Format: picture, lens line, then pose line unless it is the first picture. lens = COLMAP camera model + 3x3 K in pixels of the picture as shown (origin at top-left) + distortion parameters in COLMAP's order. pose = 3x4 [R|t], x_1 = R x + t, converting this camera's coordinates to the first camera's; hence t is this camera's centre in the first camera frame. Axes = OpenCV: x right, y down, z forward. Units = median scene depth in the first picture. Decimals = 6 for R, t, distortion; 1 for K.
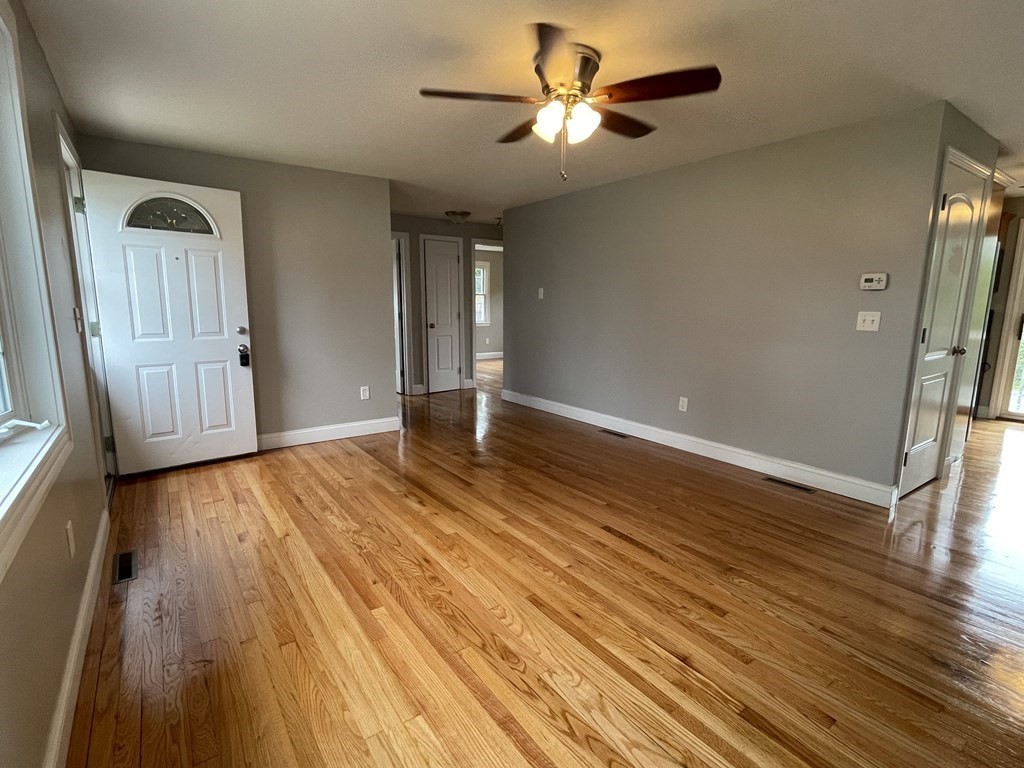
lens RADIAL K [[502.9, 0, 509.0], [0, 502.9, 385.8], [0, 0, 1]] dist [-0.003329, 0.000142]
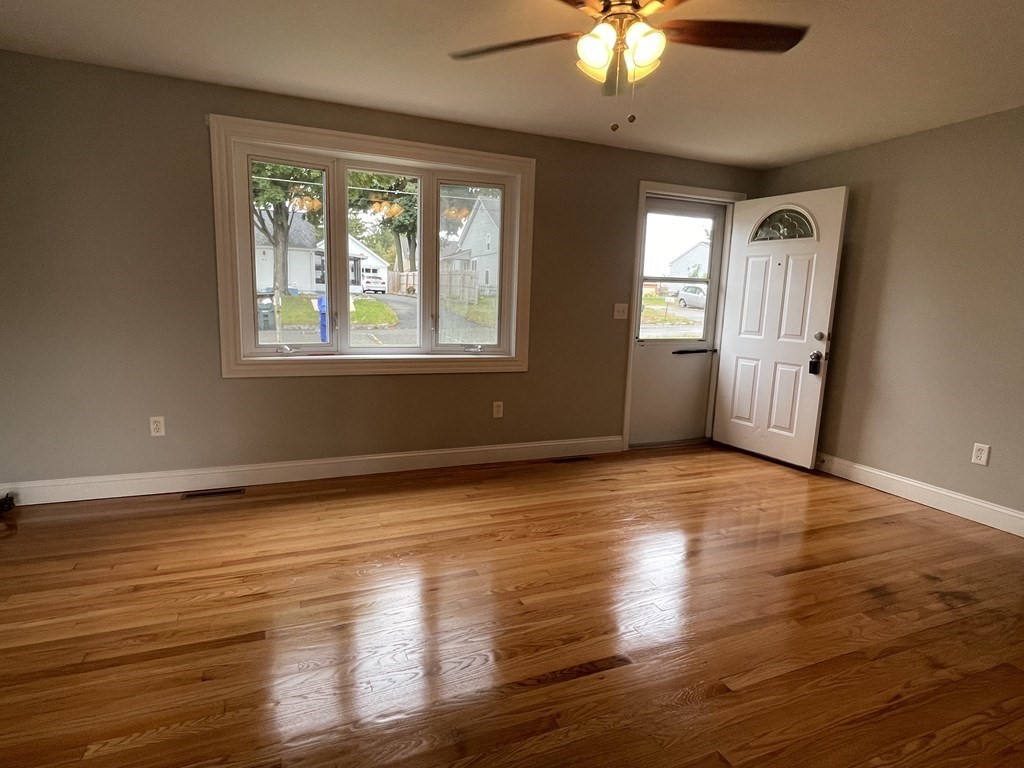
lens RADIAL K [[557.1, 0, 508.8], [0, 557.1, 386.9], [0, 0, 1]] dist [-0.002971, 0.000008]
pose [[-0.217609, 0.142466, -0.965583, 0.669773], [-0.190936, 0.963962, 0.185257, -0.111534], [0.957178, 0.224678, -0.182565, 0.731502]]
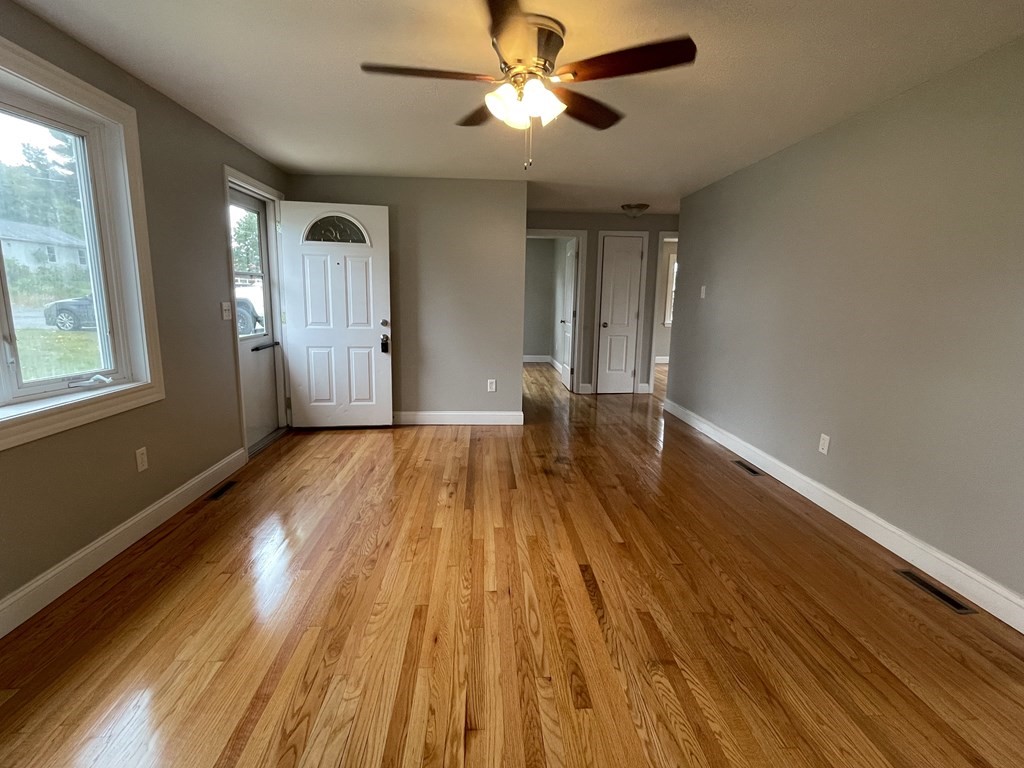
lens RADIAL K [[502.9, 0, 509.0], [0, 502.9, 385.8], [0, 0, 1]] dist [-0.003329, 0.000142]
pose [[0.847200, 0.101634, -0.521462, 0.400269], [-0.098211, 0.994575, 0.034285, -0.033821], [0.522118, 0.022167, 0.852585, 0.152529]]
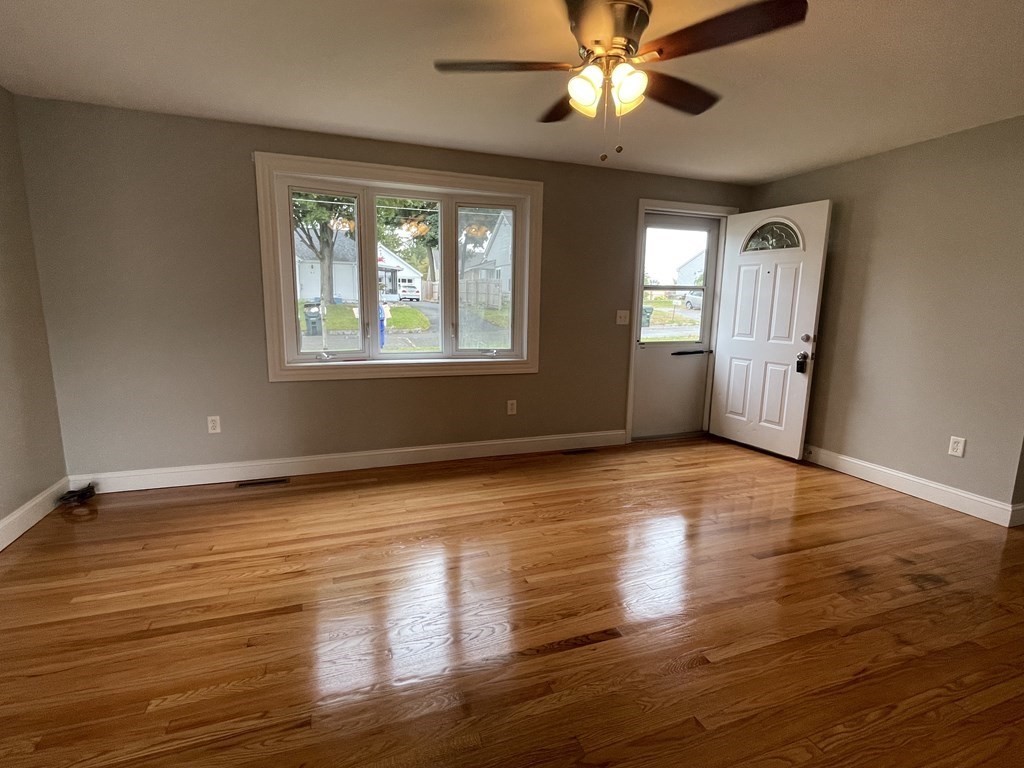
lens RADIAL K [[502.9, 0, 509.0], [0, 502.9, 385.8], [0, 0, 1]] dist [-0.003329, 0.000142]
pose [[-0.259291, 0.149347, -0.954182, 0.673334], [-0.173890, 0.964607, 0.198232, -0.125978], [0.950016, 0.217322, -0.224144, 0.754016]]
